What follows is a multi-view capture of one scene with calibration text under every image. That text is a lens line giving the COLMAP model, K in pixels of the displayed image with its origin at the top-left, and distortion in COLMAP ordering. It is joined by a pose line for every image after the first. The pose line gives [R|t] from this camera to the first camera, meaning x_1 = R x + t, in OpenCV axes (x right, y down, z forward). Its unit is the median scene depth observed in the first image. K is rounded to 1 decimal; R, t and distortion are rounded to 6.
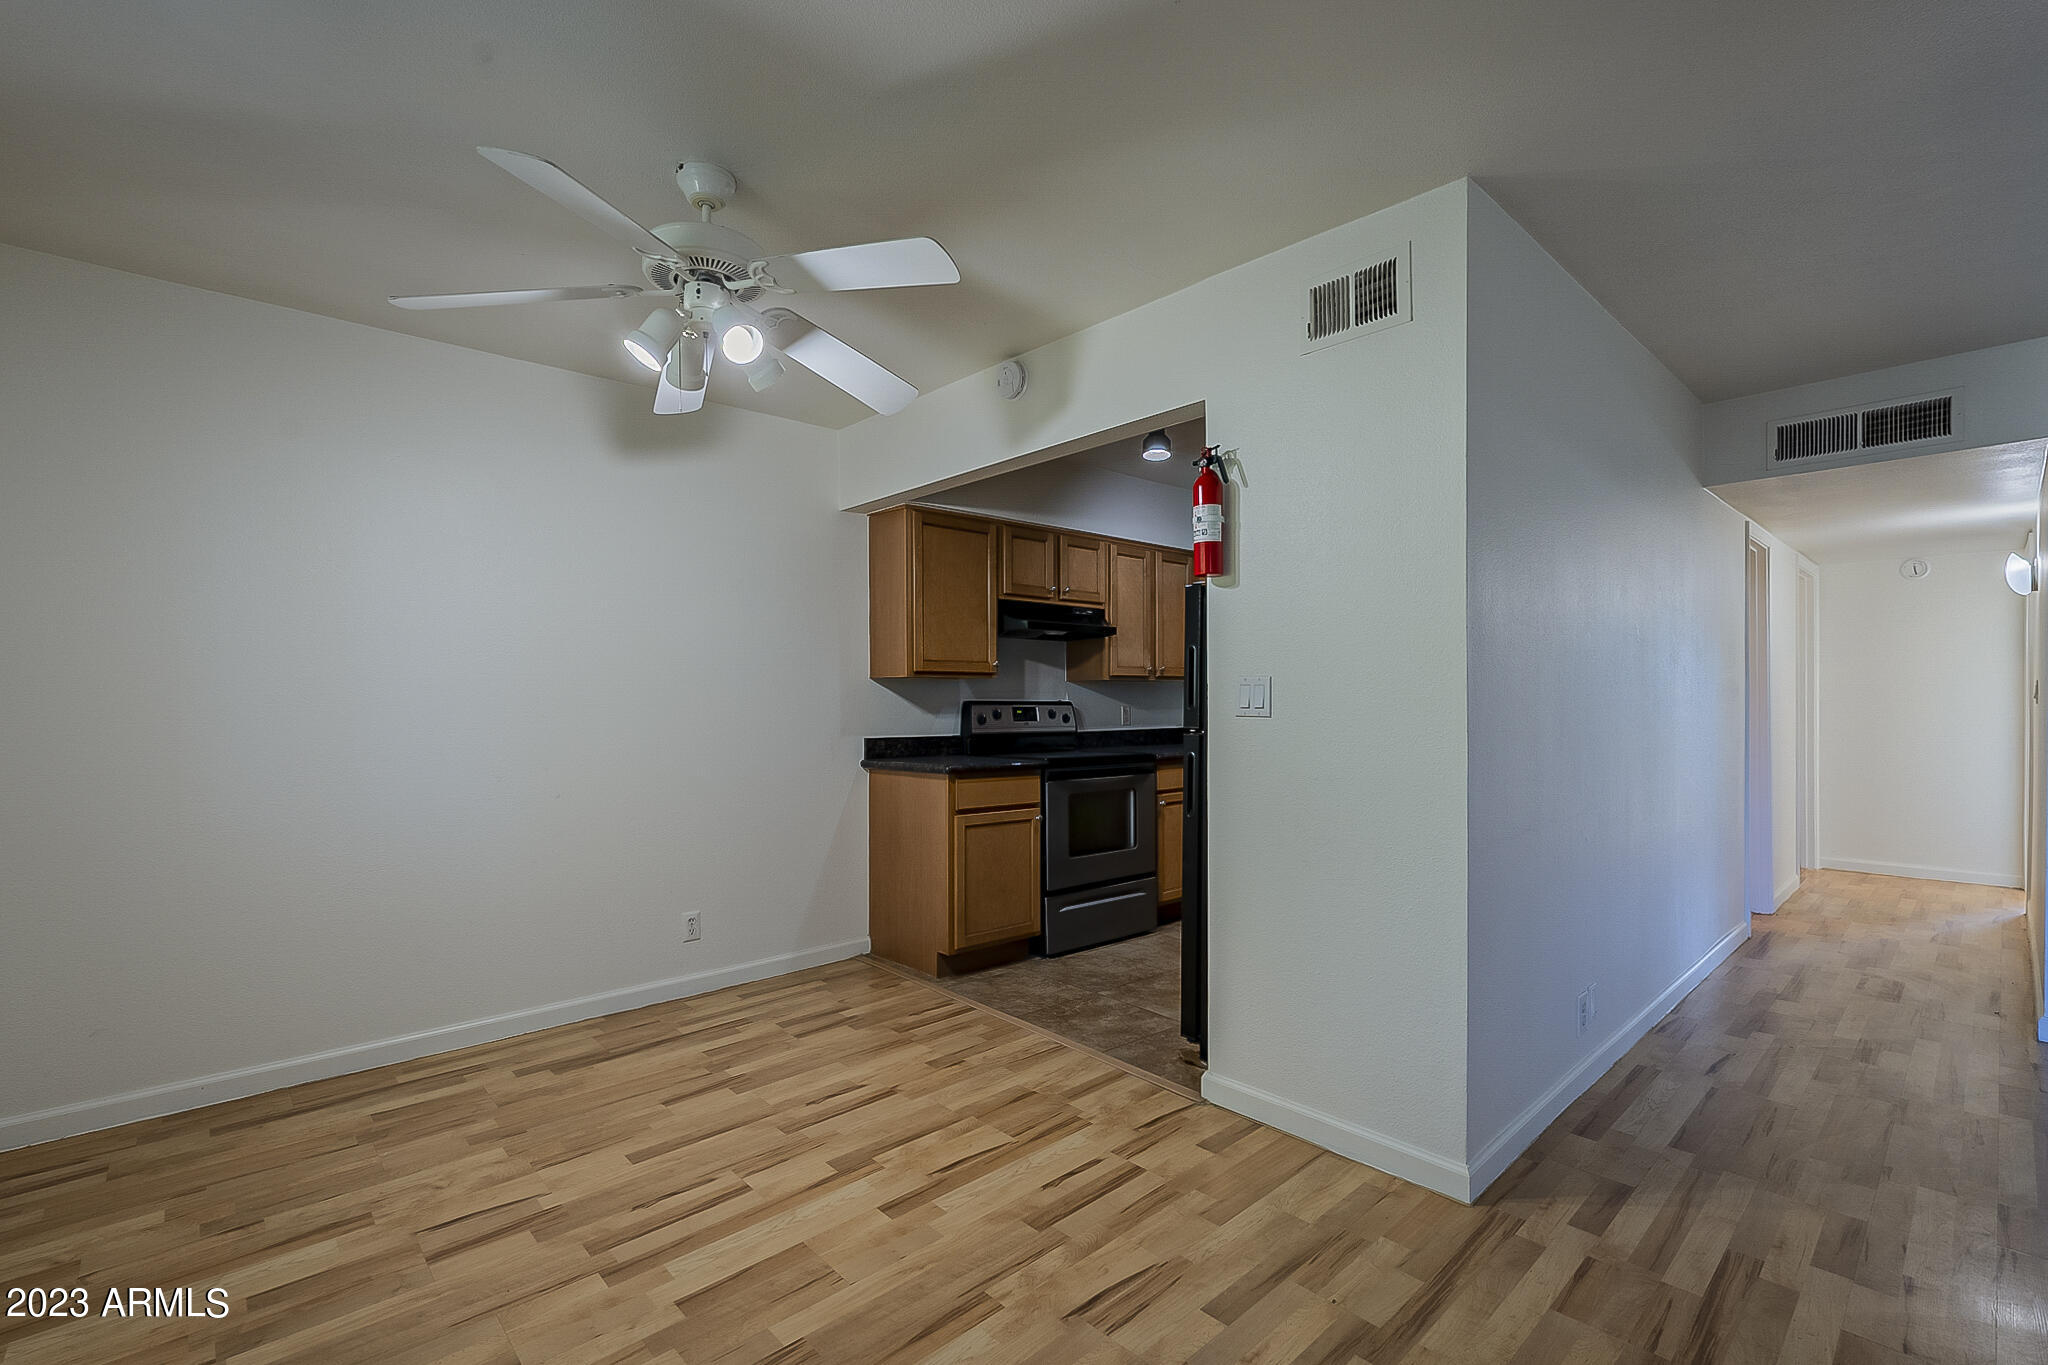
lens RADIAL K [[909.2, 0, 1031.1], [0, 909.2, 690.8], [0, 0, 1]] dist [-0.003736, -0.000217]
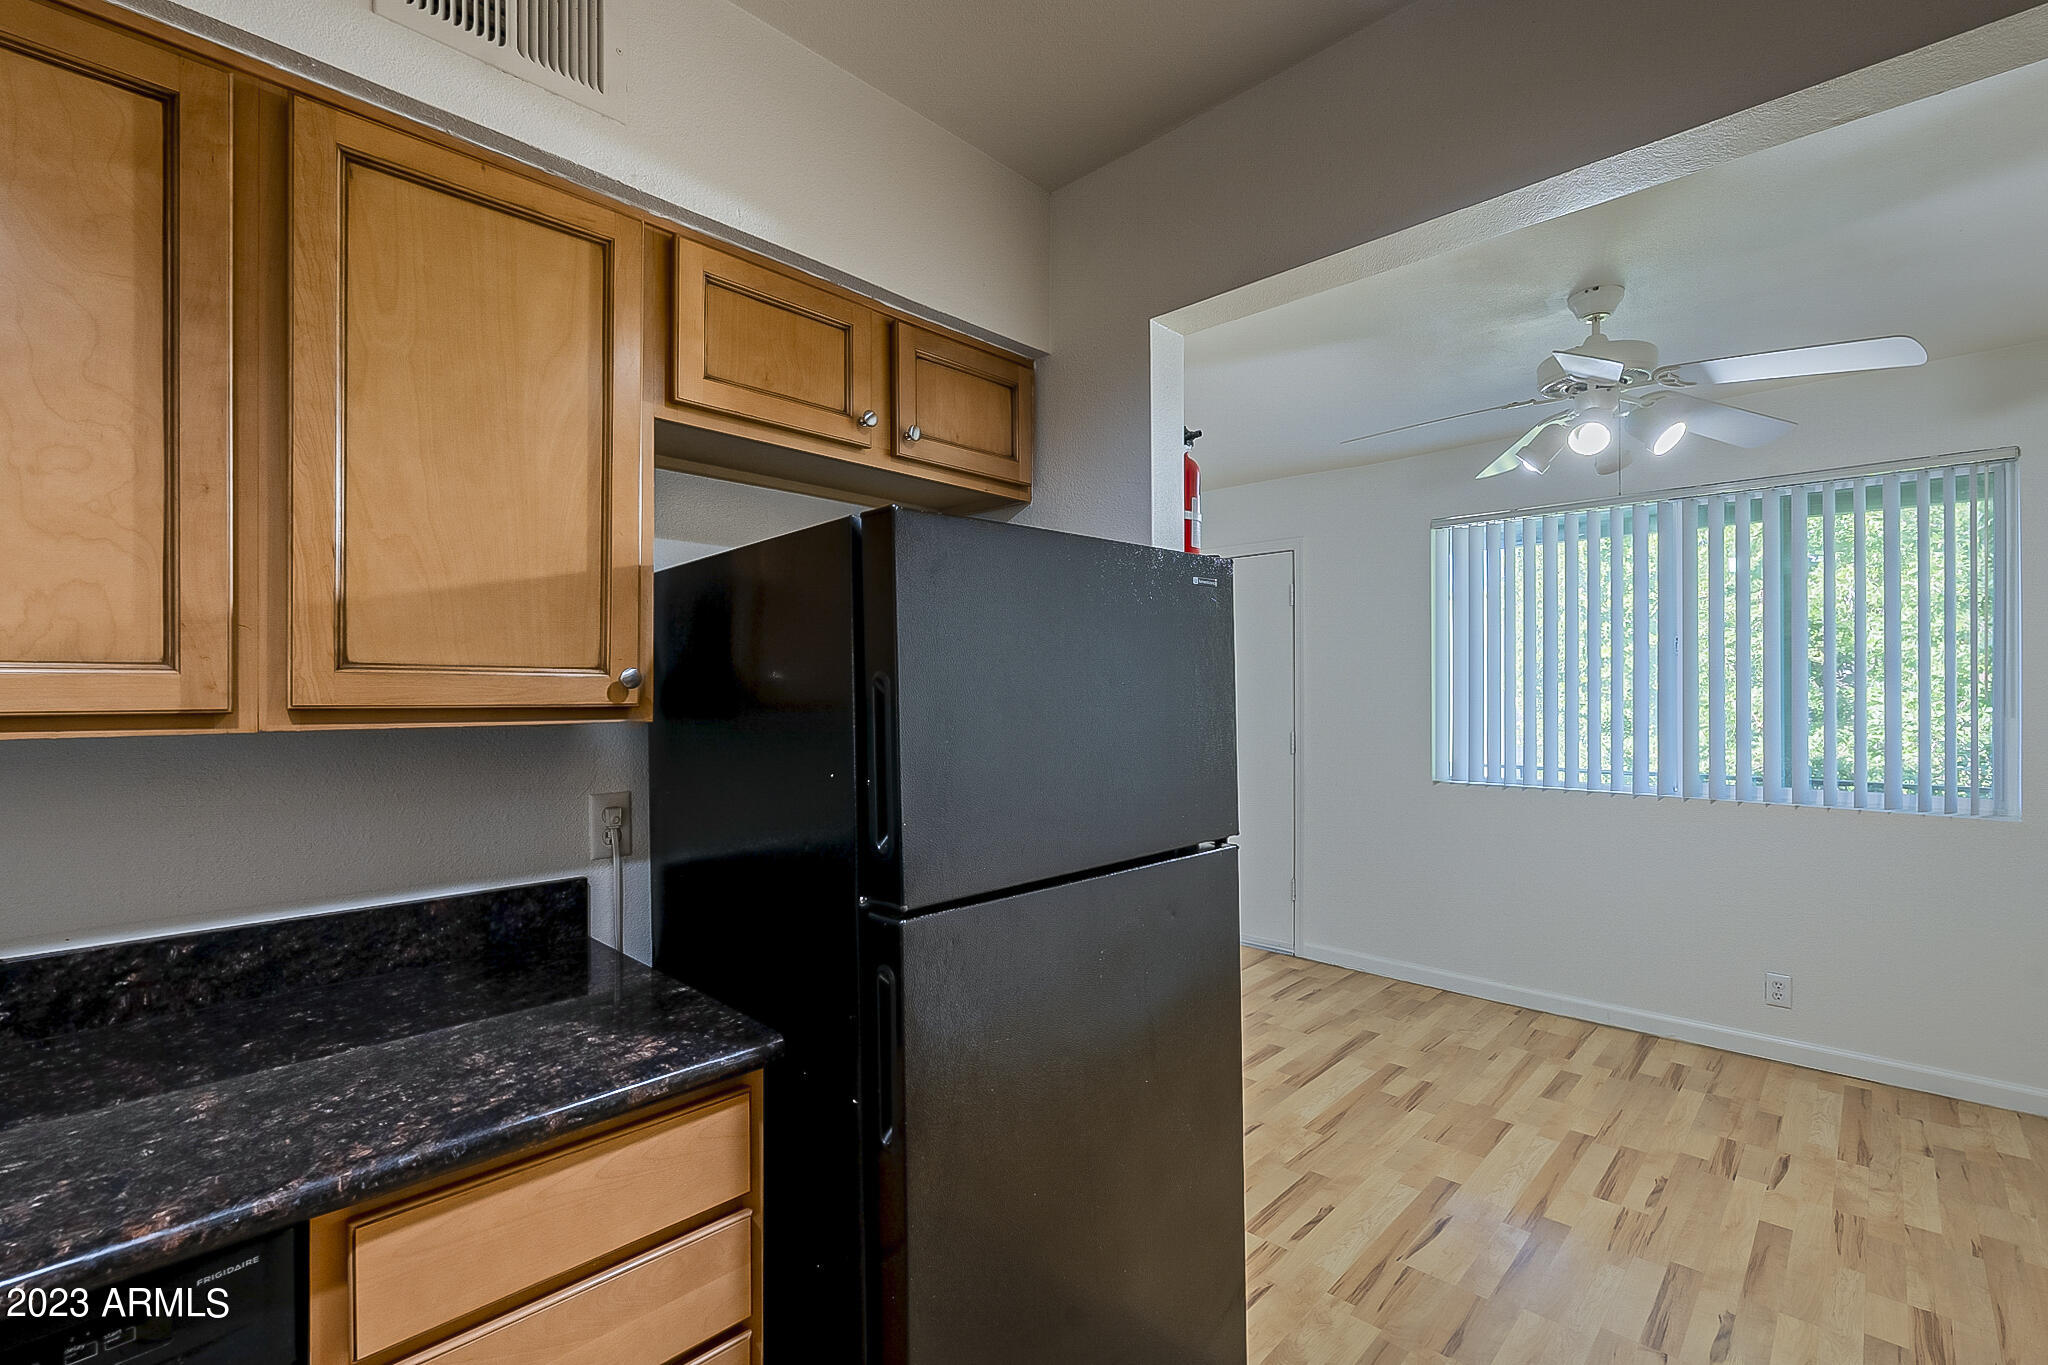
lens RADIAL K [[909.2, 0, 1020.3], [0, 909.2, 691.8], [0, 0, 1]] dist [-0.003736, -0.000217]
pose [[-0.998581, 0.008418, -0.052590, 0.295098], [0.008979, 0.999905, -0.010454, -0.033004], [0.052497, -0.010912, -0.998561, 1.409861]]
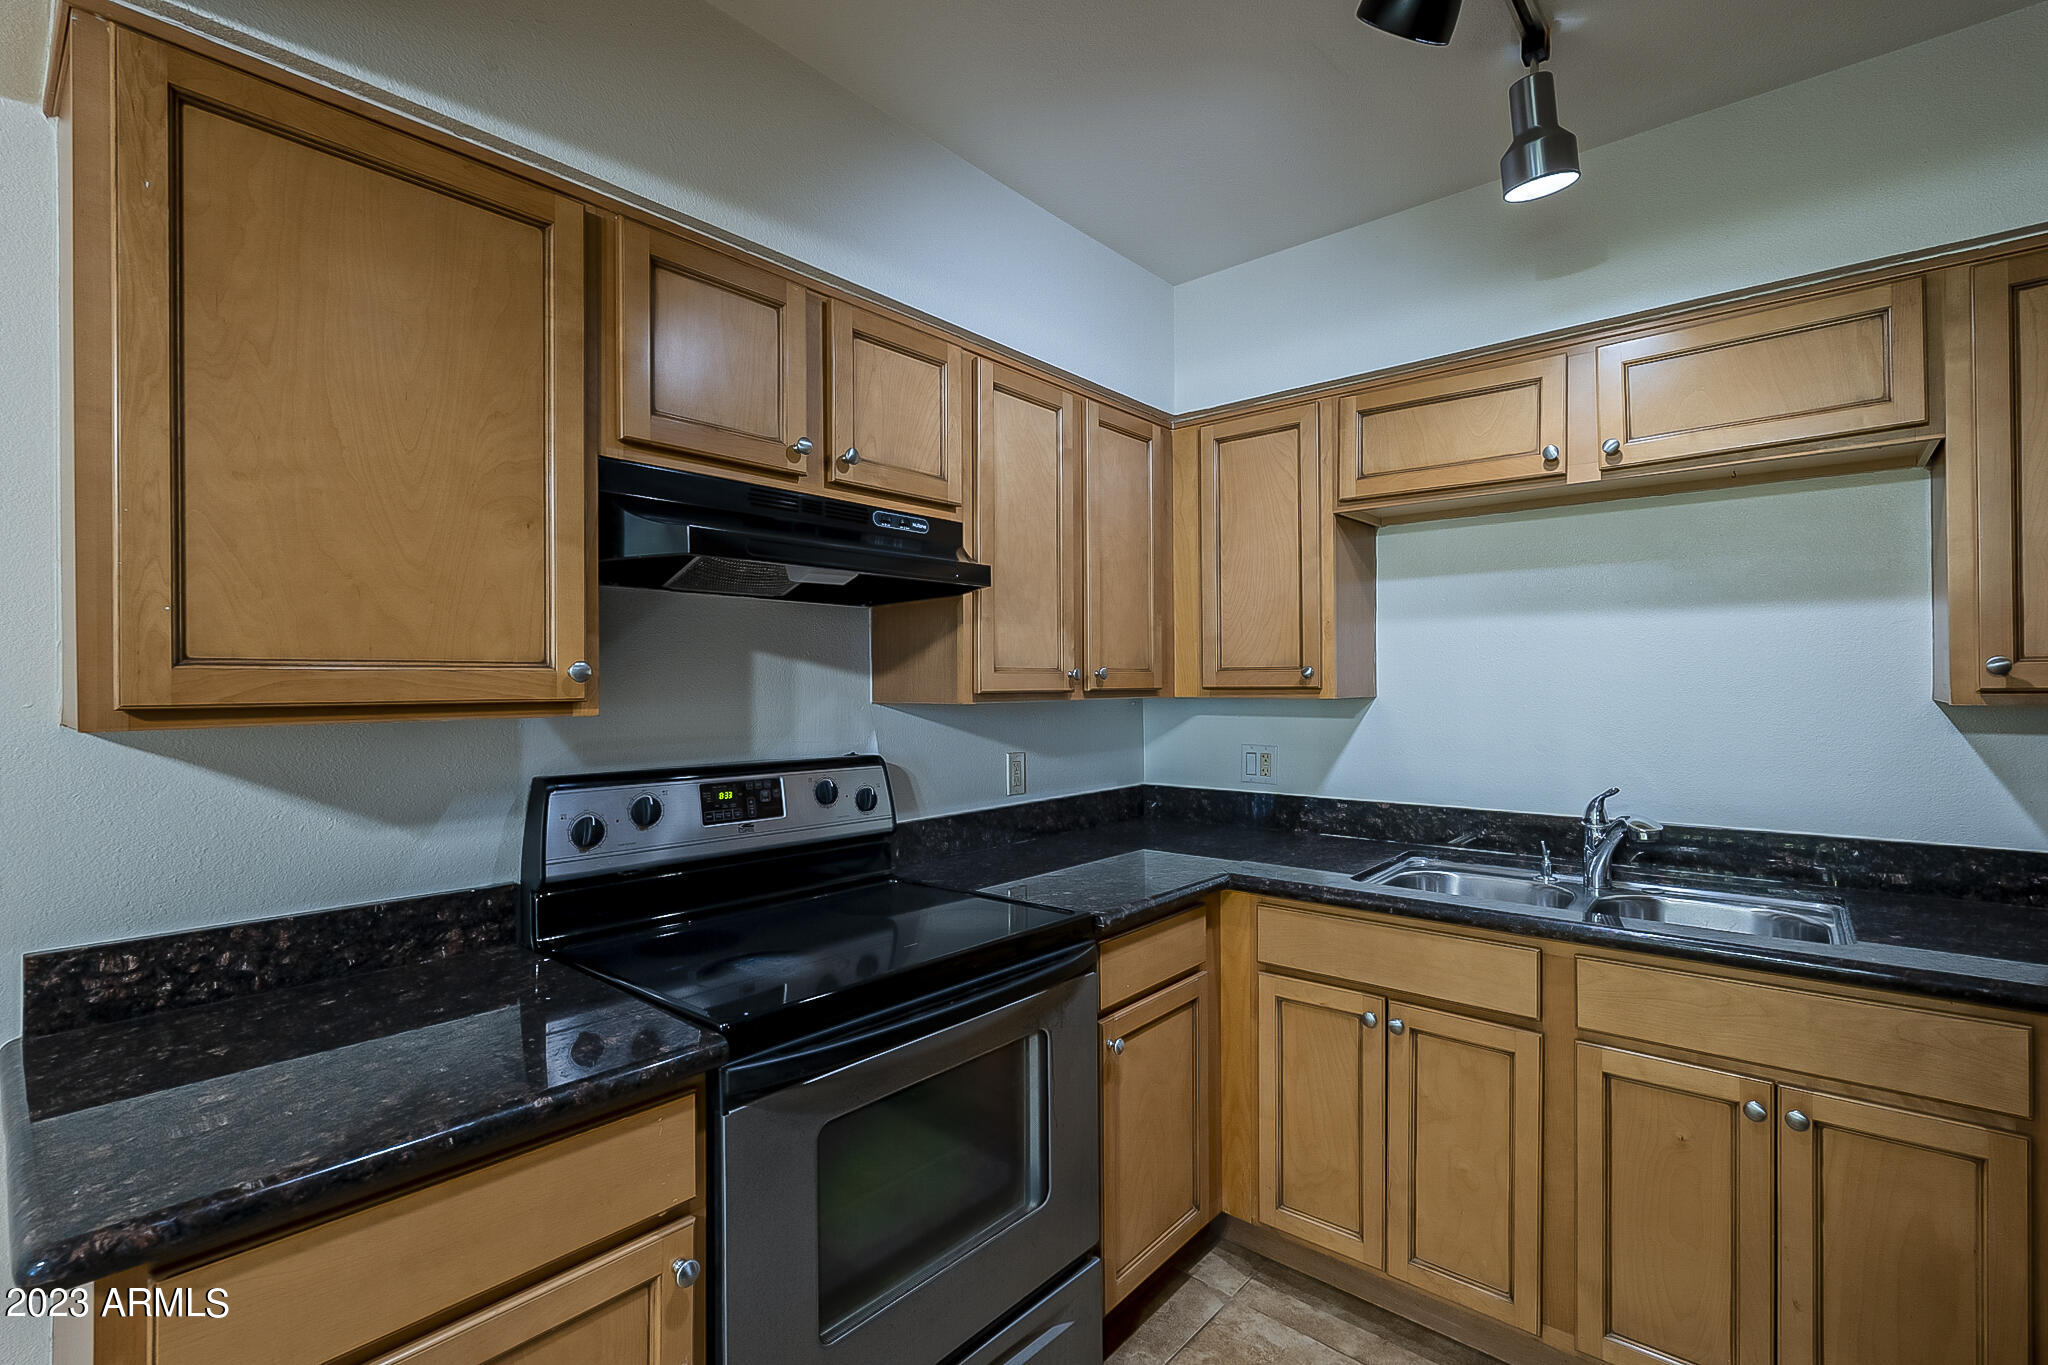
lens RADIAL K [[909.2, 0, 1019.5], [0, 909.2, 684.5], [0, 0, 1]] dist [-0.003736, -0.000217]
pose [[0.993977, -0.001419, 0.109583, 0.096211], [0.000236, 0.999942, 0.010807, -0.037971], [-0.109592, -0.010716, 0.993919, 0.937214]]
